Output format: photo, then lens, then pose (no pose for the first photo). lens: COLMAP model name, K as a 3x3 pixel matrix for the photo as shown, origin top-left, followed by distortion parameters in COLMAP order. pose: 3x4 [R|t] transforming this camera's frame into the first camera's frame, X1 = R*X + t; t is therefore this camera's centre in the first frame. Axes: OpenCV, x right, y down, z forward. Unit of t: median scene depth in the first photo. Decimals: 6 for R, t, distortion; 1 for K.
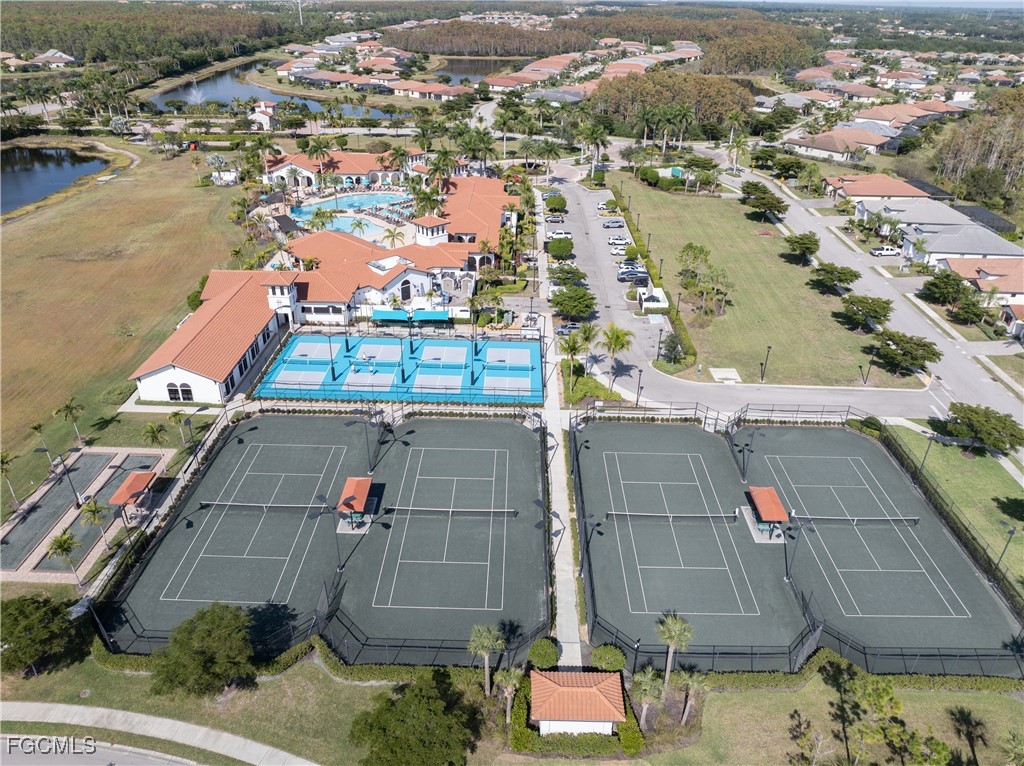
lens RADIAL K [[700.8, 0, 517.0], [0, 700.8, 384.6], [0, 0, 1]] dist [-0.056539, 0.030047]
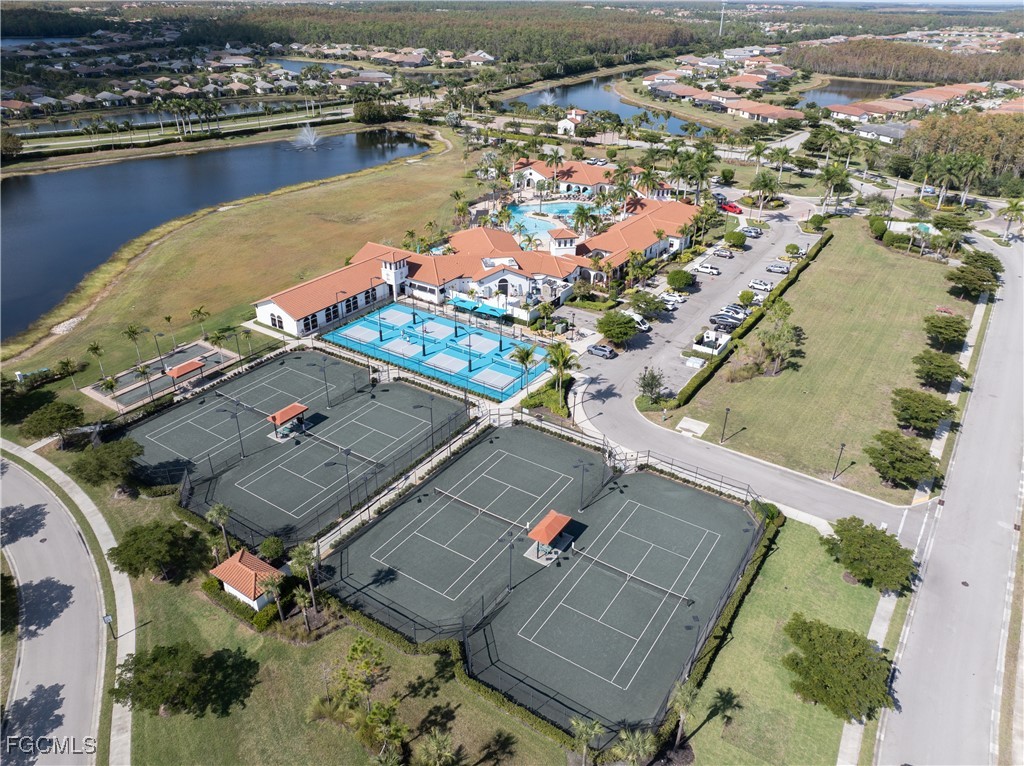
lens RADIAL K [[700.8, 0, 513.7], [0, 700.8, 382.4], [0, 0, 1]] dist [-0.056539, 0.030047]
pose [[0.848857, 0.253726, -0.463750, 0.438513], [-0.259572, 0.964298, 0.052460, -0.050318], [0.460504, 0.075846, 0.884411, 0.002081]]
